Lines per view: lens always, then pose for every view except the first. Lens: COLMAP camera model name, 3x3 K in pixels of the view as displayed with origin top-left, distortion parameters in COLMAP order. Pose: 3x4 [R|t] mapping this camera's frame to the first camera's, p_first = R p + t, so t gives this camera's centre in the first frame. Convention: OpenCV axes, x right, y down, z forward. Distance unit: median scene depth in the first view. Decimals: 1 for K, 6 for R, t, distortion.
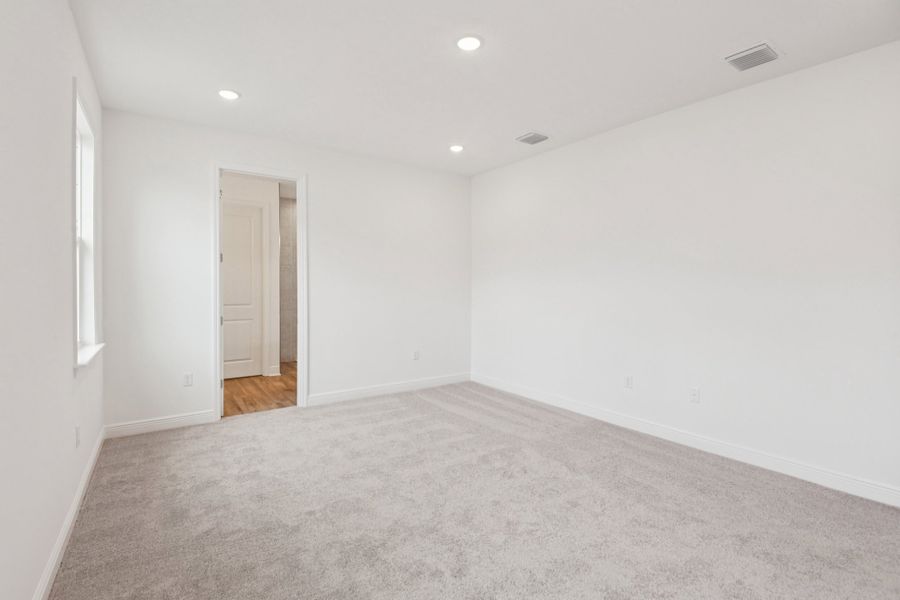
lens RADIAL K [[418.4, 0, 450.0], [0, 418.4, 290.0], [0, 0, 1]] dist [0.024163, -0.012348]
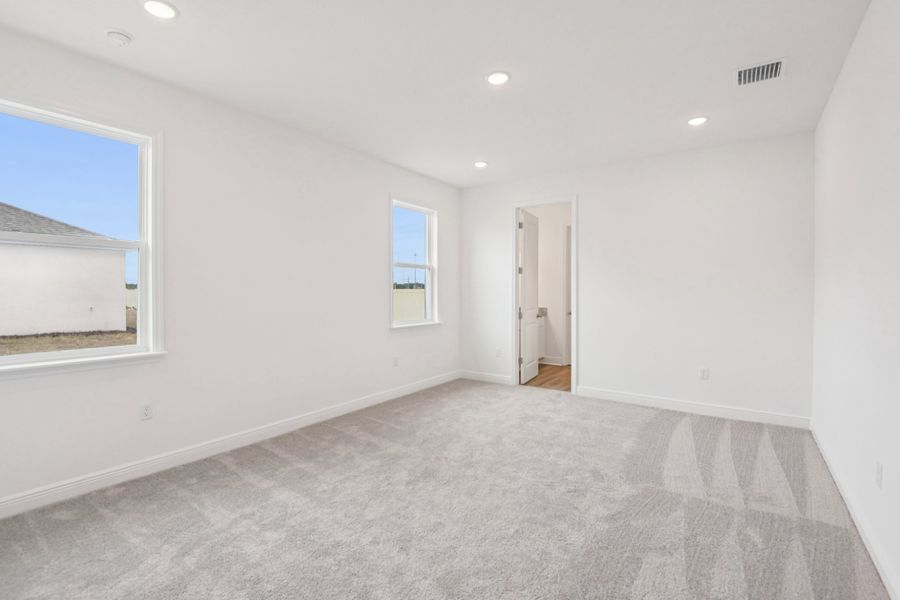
lens RADIAL K [[418.4, 0, 450.0], [0, 418.4, 290.0], [0, 0, 1]] dist [0.024163, -0.012348]
pose [[0.320356, -0.008432, -0.947260, 0.711960], [-0.005663, 0.999925, -0.010816, 0.004305], [0.947280, 0.008830, 0.320284, 0.335685]]
